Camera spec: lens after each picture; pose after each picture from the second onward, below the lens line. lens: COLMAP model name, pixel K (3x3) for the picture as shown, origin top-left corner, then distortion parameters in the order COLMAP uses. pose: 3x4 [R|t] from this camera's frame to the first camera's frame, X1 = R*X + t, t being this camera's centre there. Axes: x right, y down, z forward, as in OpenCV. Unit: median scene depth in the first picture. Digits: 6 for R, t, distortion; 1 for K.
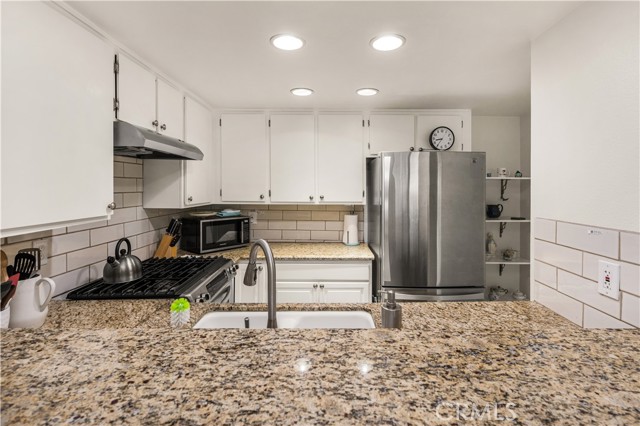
lens RADIAL K [[310.4, 0, 330.8], [0, 310.4, 187.5], [0, 0, 1]] dist [-0.000546, -0.000202]
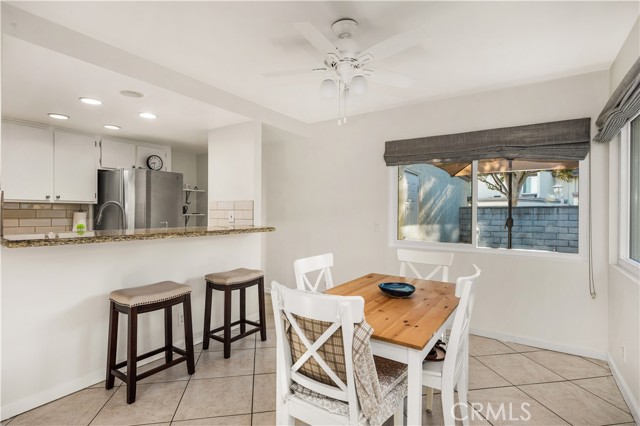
lens RADIAL K [[326.5, 0, 320.0], [0, 326.5, 213.0], [0, 0, 1]] dist [0.004591, 0.000559]
pose [[0.572769, 0.000065, 0.819717, -0.534900], [0.001168, 0.999999, -0.000895, 0.104277], [-0.819716, 0.001470, 0.572768, -0.667740]]
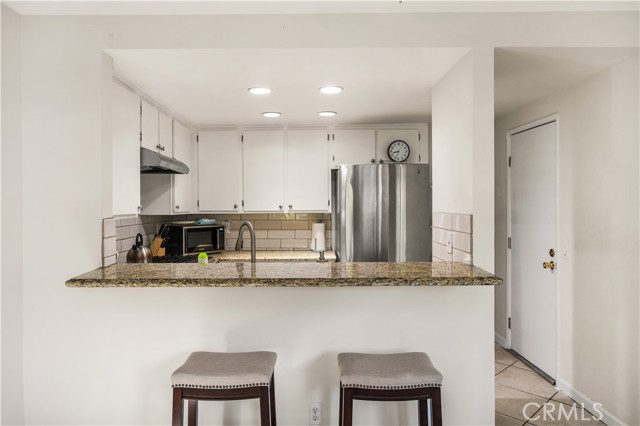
lens RADIAL K [[443.7, 0, 298.1], [0, 443.7, 206.8], [0, 0, 1]] dist [-0.004123, 0.002412]
pose [[0.999098, -0.009220, -0.041462, 0.064740], [0.009171, 0.999957, -0.001379, 0.037163], [0.041473, 0.000998, 0.999139, -0.574543]]
